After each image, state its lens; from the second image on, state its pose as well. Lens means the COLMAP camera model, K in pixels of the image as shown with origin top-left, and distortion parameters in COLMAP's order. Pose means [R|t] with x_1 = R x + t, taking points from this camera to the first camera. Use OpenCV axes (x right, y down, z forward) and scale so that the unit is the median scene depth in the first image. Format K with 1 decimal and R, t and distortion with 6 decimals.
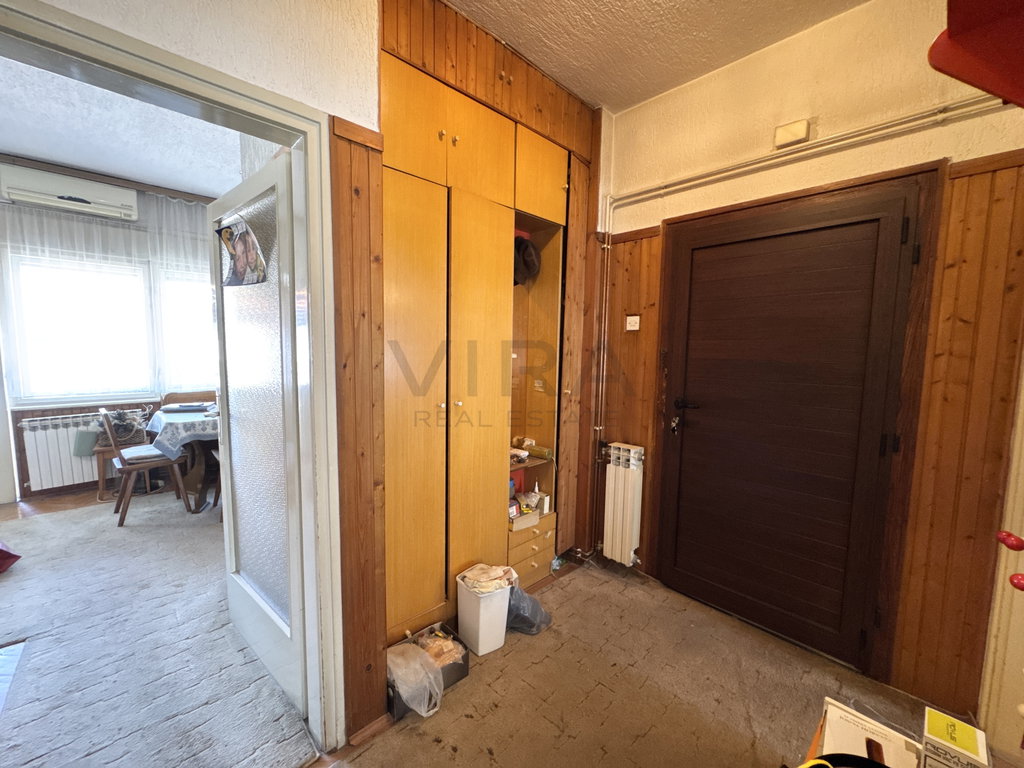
lens RADIAL K [[411.6, 0, 510.6], [0, 411.6, 384.7], [0, 0, 1]] dist [-0.000494, 0.000381]
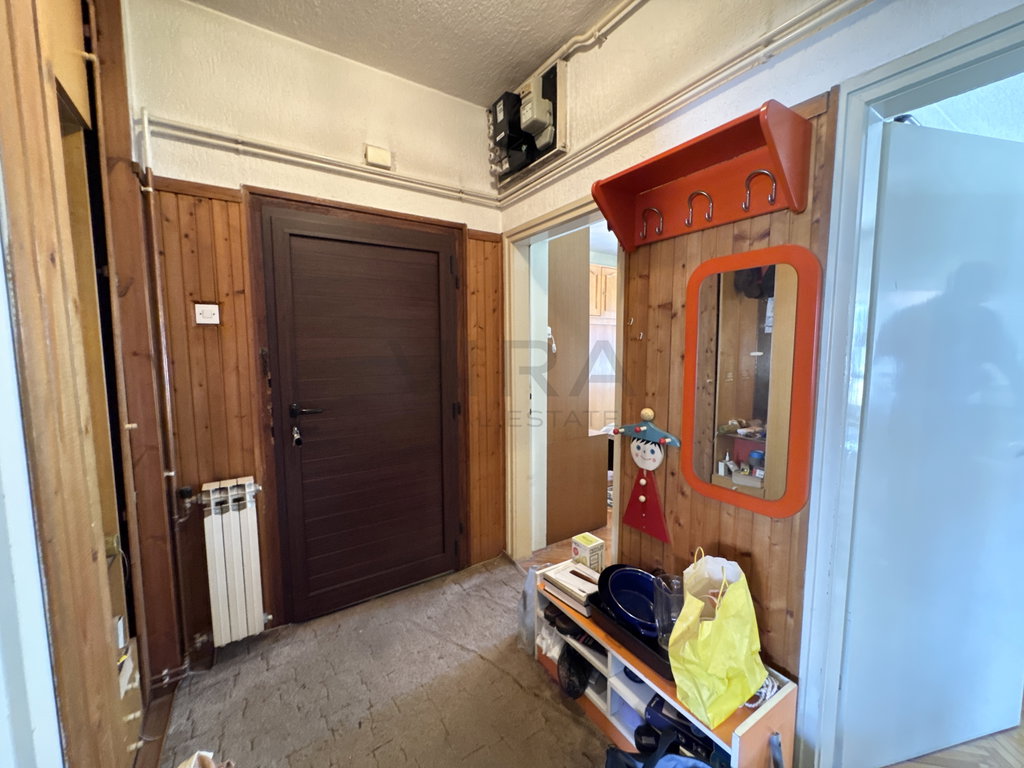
lens RADIAL K [[411.6, 0, 510.6], [0, 411.6, 384.7], [0, 0, 1]] dist [-0.000494, 0.000381]
pose [[0.186010, -0.110992, 0.976259, -0.344245], [0.097970, 0.990743, 0.093972, -0.046125], [-0.977651, 0.078164, 0.195162, 0.376684]]
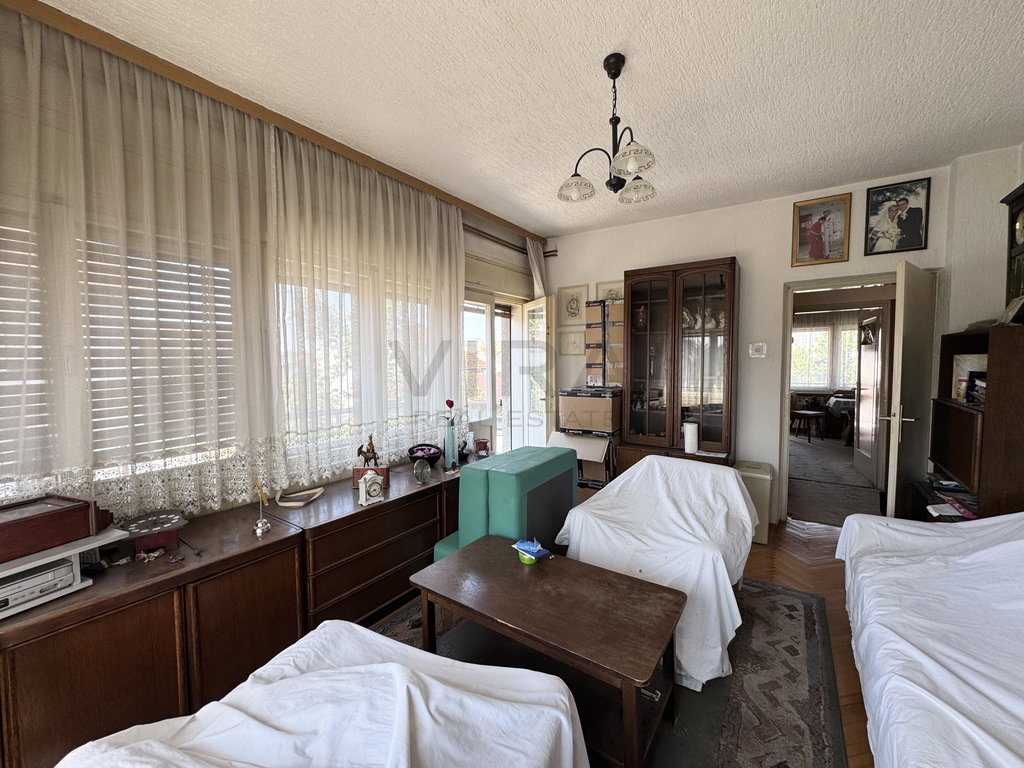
lens RADIAL K [[411.6, 0, 510.6], [0, 411.6, 384.7], [0, 0, 1]] dist [-0.000494, 0.000381]
pose [[0.192792, 0.033482, -0.980668, 0.569202], [-0.082761, 0.996411, 0.017750, 0.050605], [0.977743, 0.077739, 0.194872, -0.649400]]
